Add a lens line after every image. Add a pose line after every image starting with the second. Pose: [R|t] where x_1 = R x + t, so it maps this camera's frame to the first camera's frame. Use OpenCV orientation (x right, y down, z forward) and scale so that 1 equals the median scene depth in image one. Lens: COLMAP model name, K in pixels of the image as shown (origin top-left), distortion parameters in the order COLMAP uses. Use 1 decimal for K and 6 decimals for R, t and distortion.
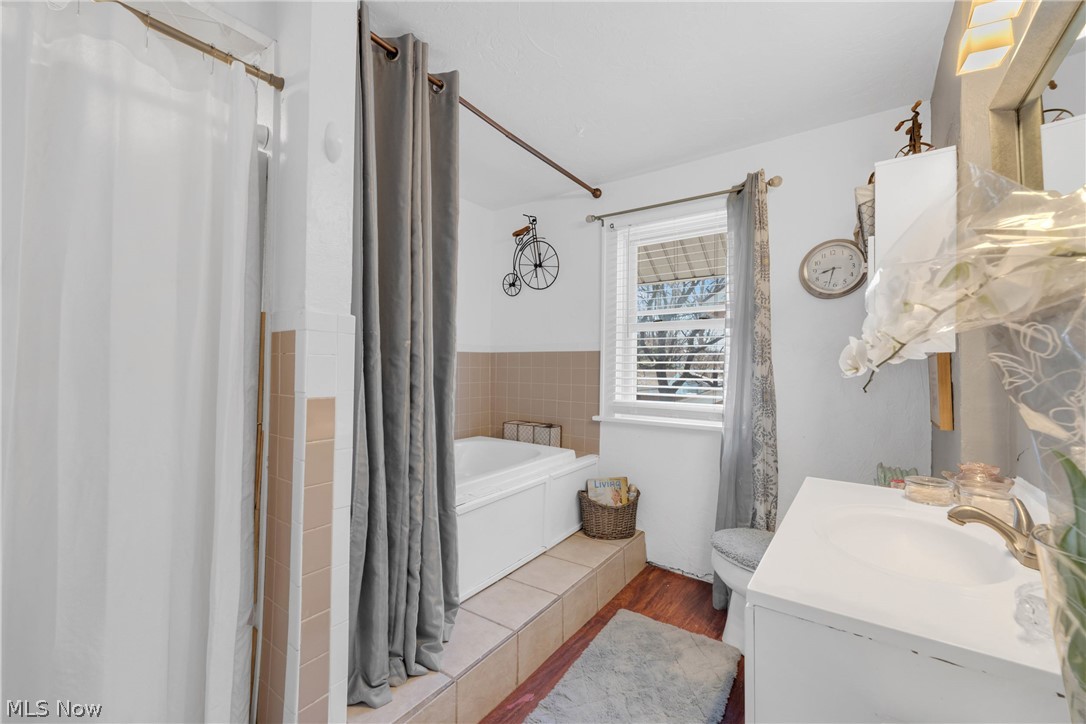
lens RADIAL K [[458.0, 0, 540.4], [0, 458.0, 360.4], [0, 0, 1]] dist [-0.002245, -0.000334]
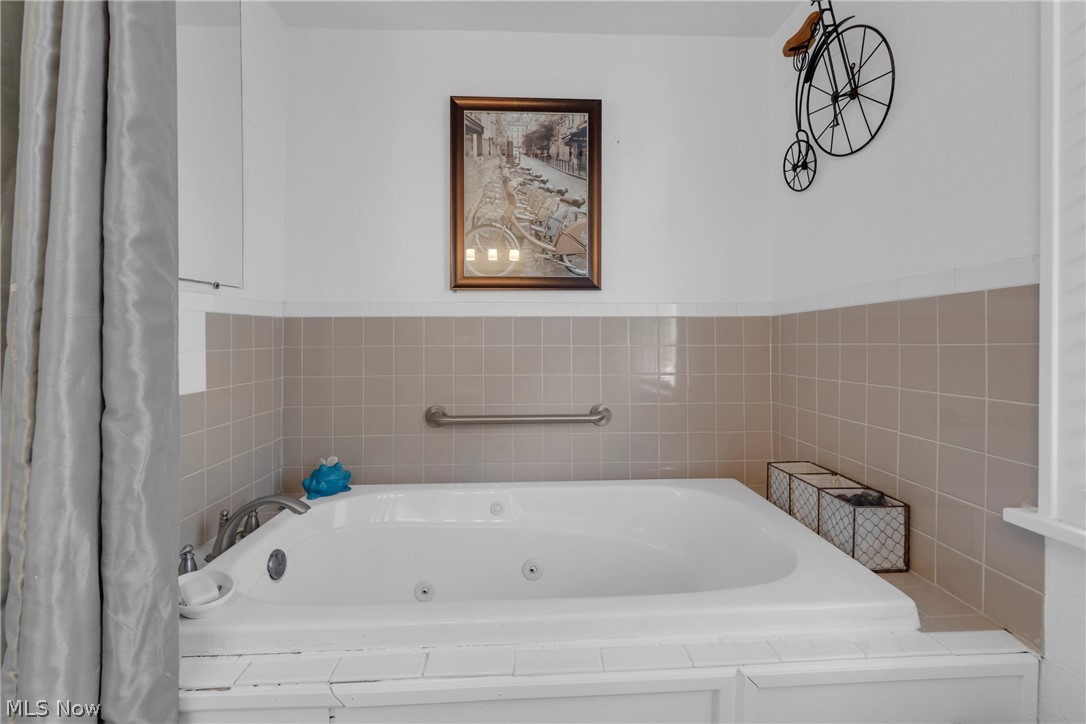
lens RADIAL K [[458.0, 0, 560.4], [0, 458.0, 338.6], [0, 0, 1]] dist [-0.002245, -0.000334]
pose [[0.614833, -0.014321, -0.788527, 0.161997], [0.006029, 0.999891, -0.013459, 0.014549], [0.788634, 0.003521, 0.614852, 0.563346]]
